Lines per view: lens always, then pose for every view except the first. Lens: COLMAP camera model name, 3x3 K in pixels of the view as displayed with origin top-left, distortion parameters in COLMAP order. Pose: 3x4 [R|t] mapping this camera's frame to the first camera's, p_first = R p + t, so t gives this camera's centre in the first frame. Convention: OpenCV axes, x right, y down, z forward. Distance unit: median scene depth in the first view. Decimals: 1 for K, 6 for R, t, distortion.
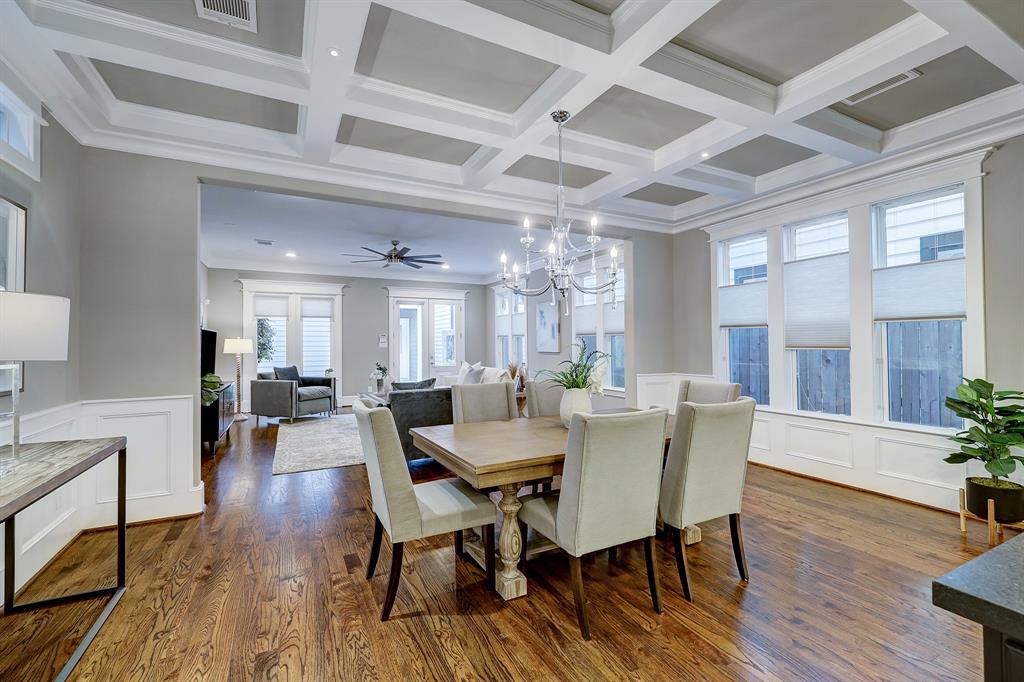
lens RADIAL K [[443.2, 0, 562.5], [0, 443.2, 341.4], [0, 0, 1]] dist [0.025132, -0.000144]
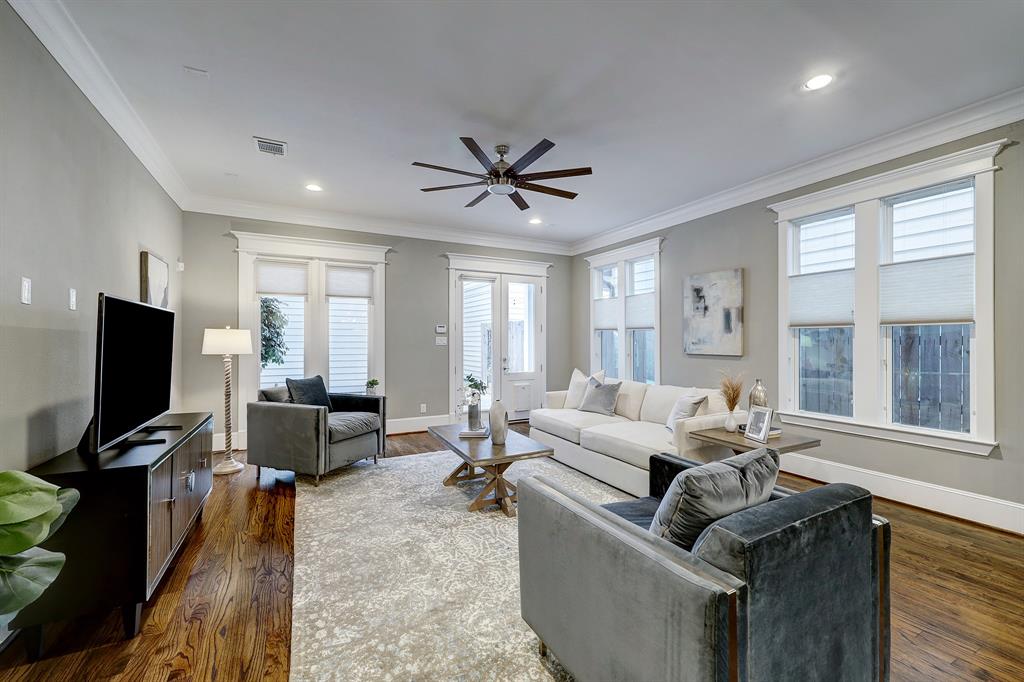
lens RADIAL K [[413.1, 0, 512.0], [0, 413.1, 341.0], [0, 0, 1]] dist [0.000102, 0.000121]
pose [[0.997758, 0.005035, -0.066728, -0.325262], [-0.004787, 0.999981, 0.003884, 0.005896], [0.066746, -0.003556, 0.997764, 0.498458]]
